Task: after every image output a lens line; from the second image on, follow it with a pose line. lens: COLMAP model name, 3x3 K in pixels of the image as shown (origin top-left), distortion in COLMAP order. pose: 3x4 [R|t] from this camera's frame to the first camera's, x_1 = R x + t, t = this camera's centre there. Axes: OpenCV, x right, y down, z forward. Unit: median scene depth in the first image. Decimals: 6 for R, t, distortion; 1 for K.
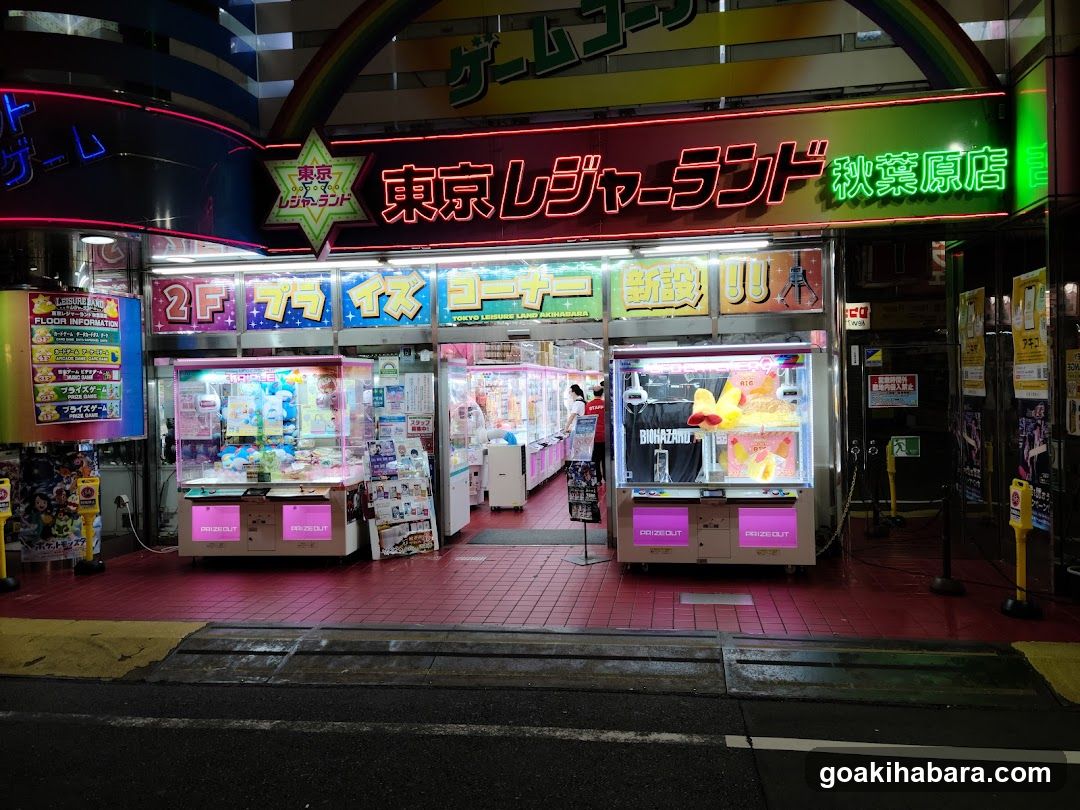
lens RADIAL K [[893.6, 0, 540.0], [0, 893.6, 405.0], [0, 0, 1]] dist [0.071589, 0.004900]
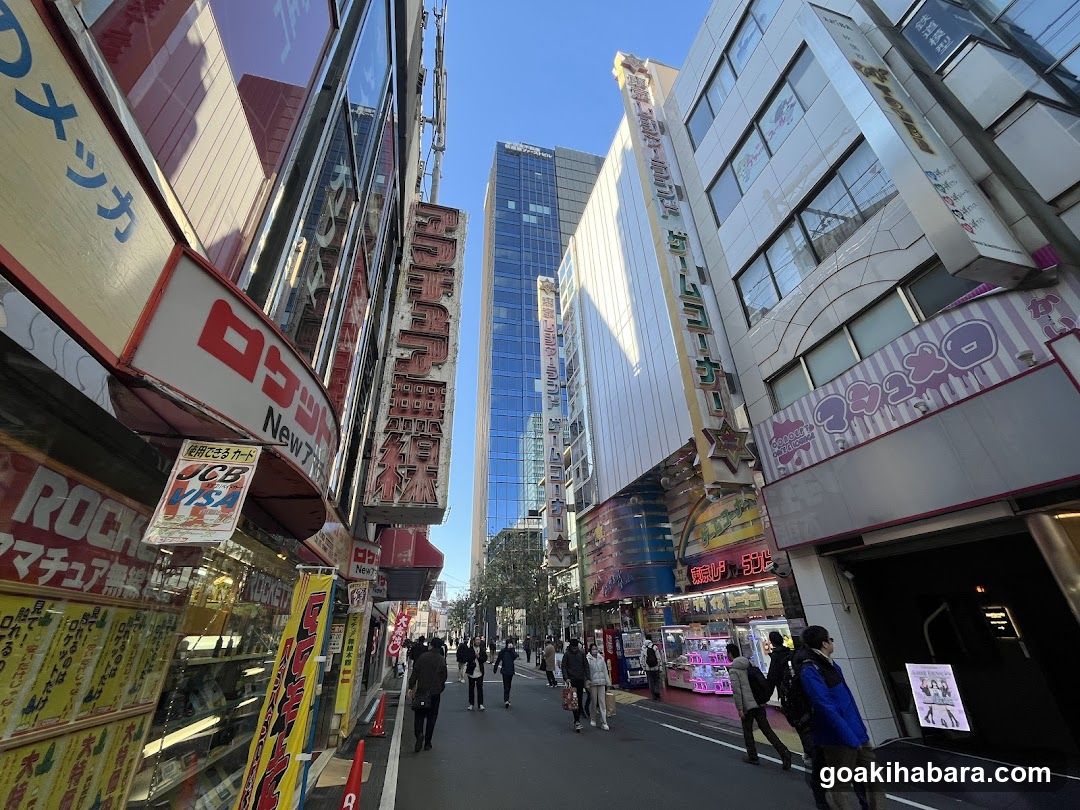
lens RADIAL K [[439.6, 0, 540.0], [0, 439.6, 405.0], [0, 0, 1]] dist [0.000187, 0.000012]
pose [[0.407521, -0.415571, -0.813159, 1.330525], [0.002029, 0.890864, -0.454266, -0.040880], [0.913194, 0.183473, 0.363889, -0.360890]]
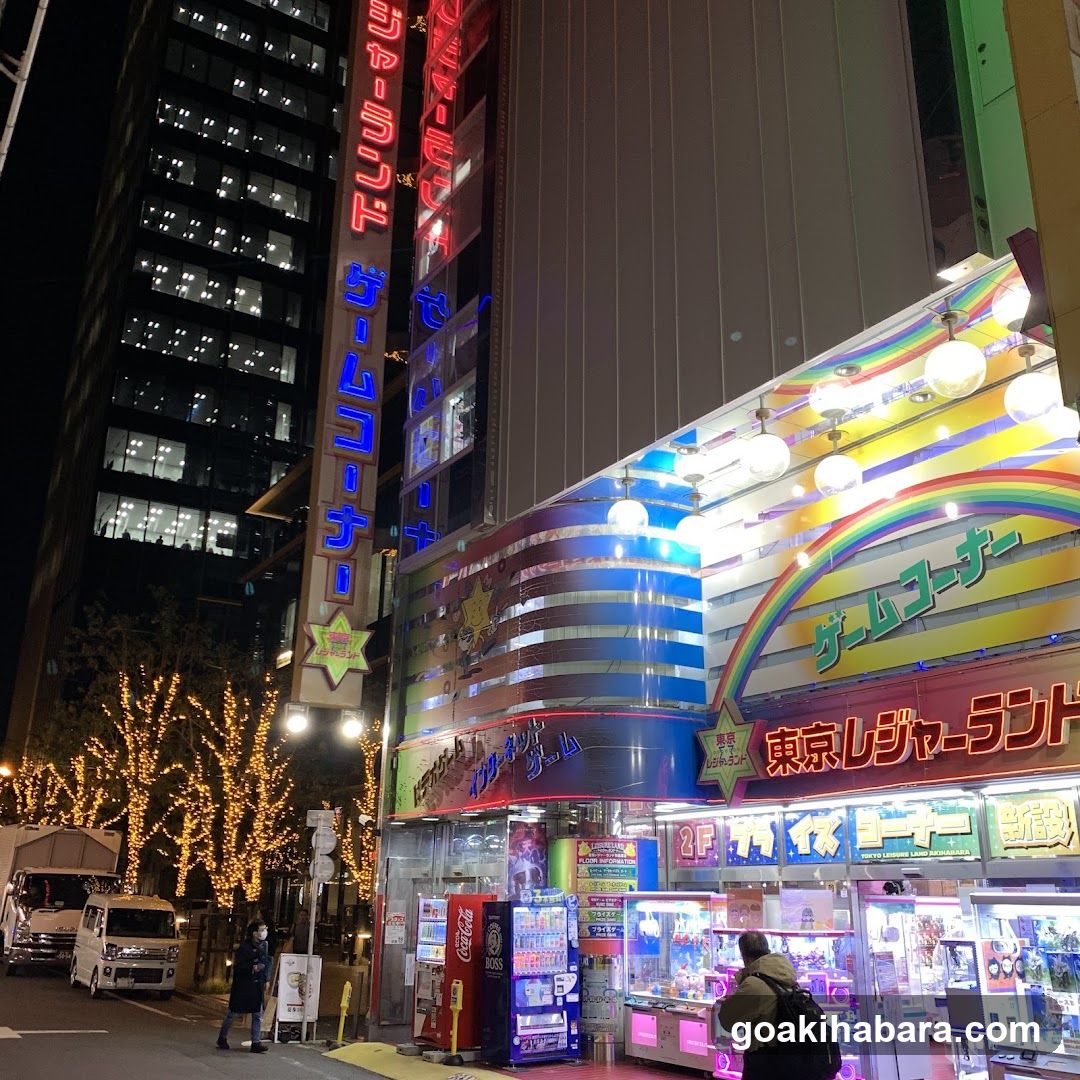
lens RADIAL K [[1144.4, 0, 540.0], [0, 1144.4, 540.0], [0, 0, 1]] dist [-0.009100, -0.005441]
pose [[0.662066, -0.197280, -0.723014, 0.778888], [-0.044069, 0.952815, -0.300336, -0.033491], [0.748149, 0.230704, 0.622132, -0.239268]]
